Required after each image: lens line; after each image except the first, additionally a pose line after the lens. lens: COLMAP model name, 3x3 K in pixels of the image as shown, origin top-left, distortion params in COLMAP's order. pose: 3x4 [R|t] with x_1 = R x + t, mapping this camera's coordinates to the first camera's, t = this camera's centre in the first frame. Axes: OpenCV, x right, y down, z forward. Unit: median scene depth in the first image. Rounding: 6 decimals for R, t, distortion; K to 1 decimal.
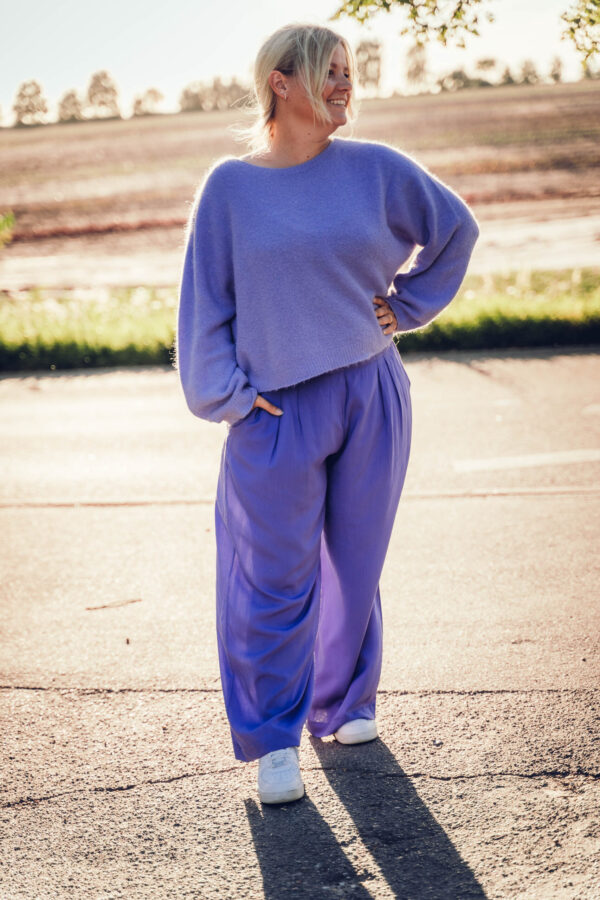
lens RADIAL K [[1837.3, 0, 303.6], [0, 1837.3, 449.8], [0, 0, 1]] dist [-0.043677, 0.000000]
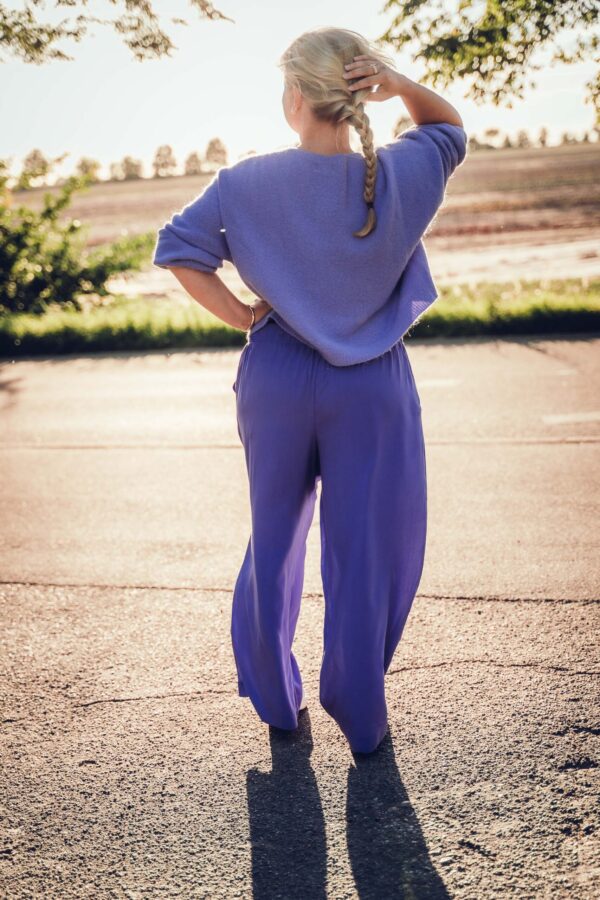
lens RADIAL K [[1303.4, 0, 297.1], [0, 1303.4, 458.7], [0, 0, 1]] dist [-0.021841, 0.000000]
pose [[0.999036, 0.009936, -0.042759, -0.031526], [-0.008356, 0.999281, 0.036975, 0.002427], [0.043095, -0.036582, 0.998401, 0.045618]]
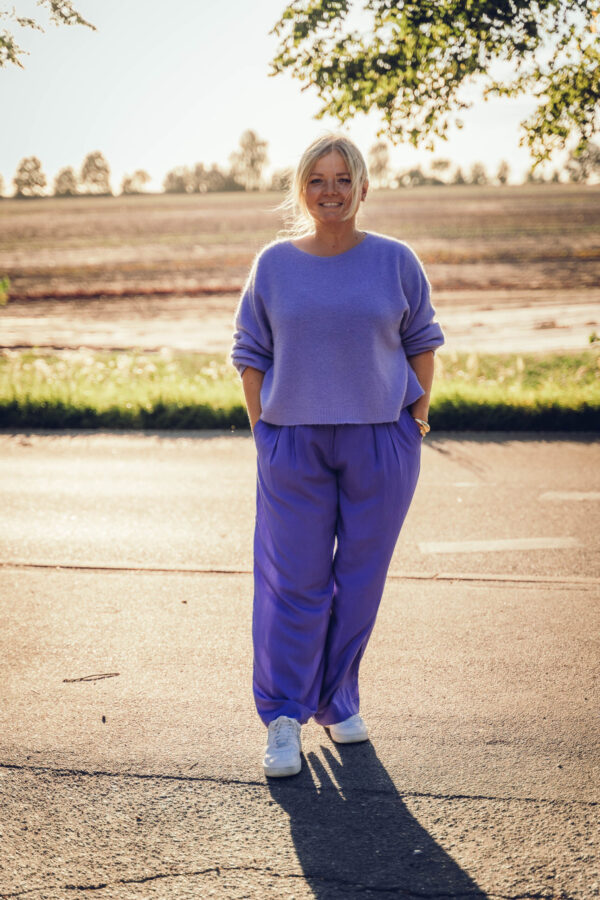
lens RADIAL K [[1648.3, 0, 300.0], [0, 1648.3, 446.1], [0, 0, 1]] dist [0.010787, 0.000000]
pose [[0.998404, 0.051478, 0.023234, -0.006844], [-0.050673, 0.998137, -0.033992, -0.008075], [-0.024941, 0.032761, 0.999152, 0.034865]]
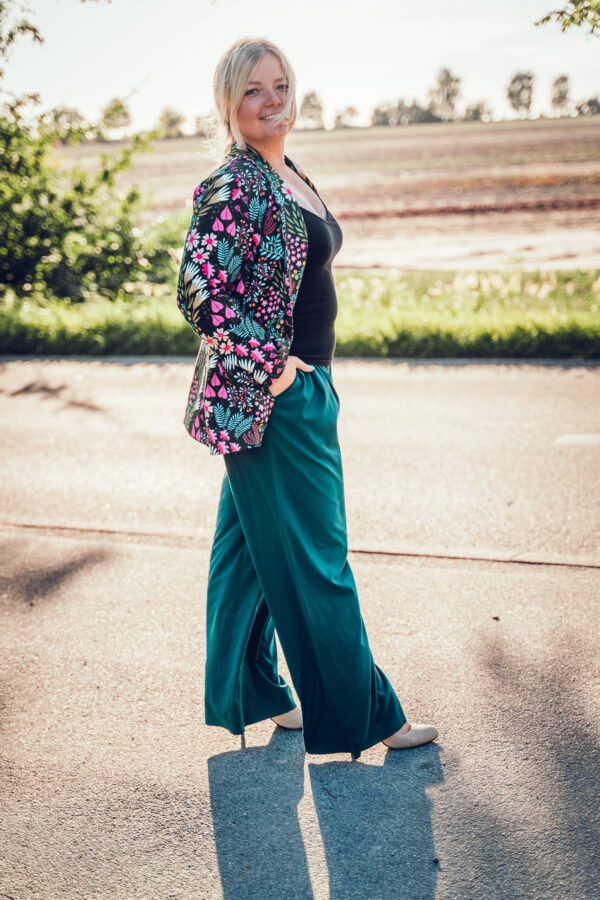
lens RADIAL K [[1404.1, 0, 297.6], [0, 1404.1, 450.1], [0, 0, 1]] dist [-0.050096, 0.000000]
pose [[0.993139, 0.050544, -0.105455, -0.039825], [-0.045772, 0.997836, 0.047200, -0.029148], [0.107612, -0.042049, 0.993303, 0.189120]]
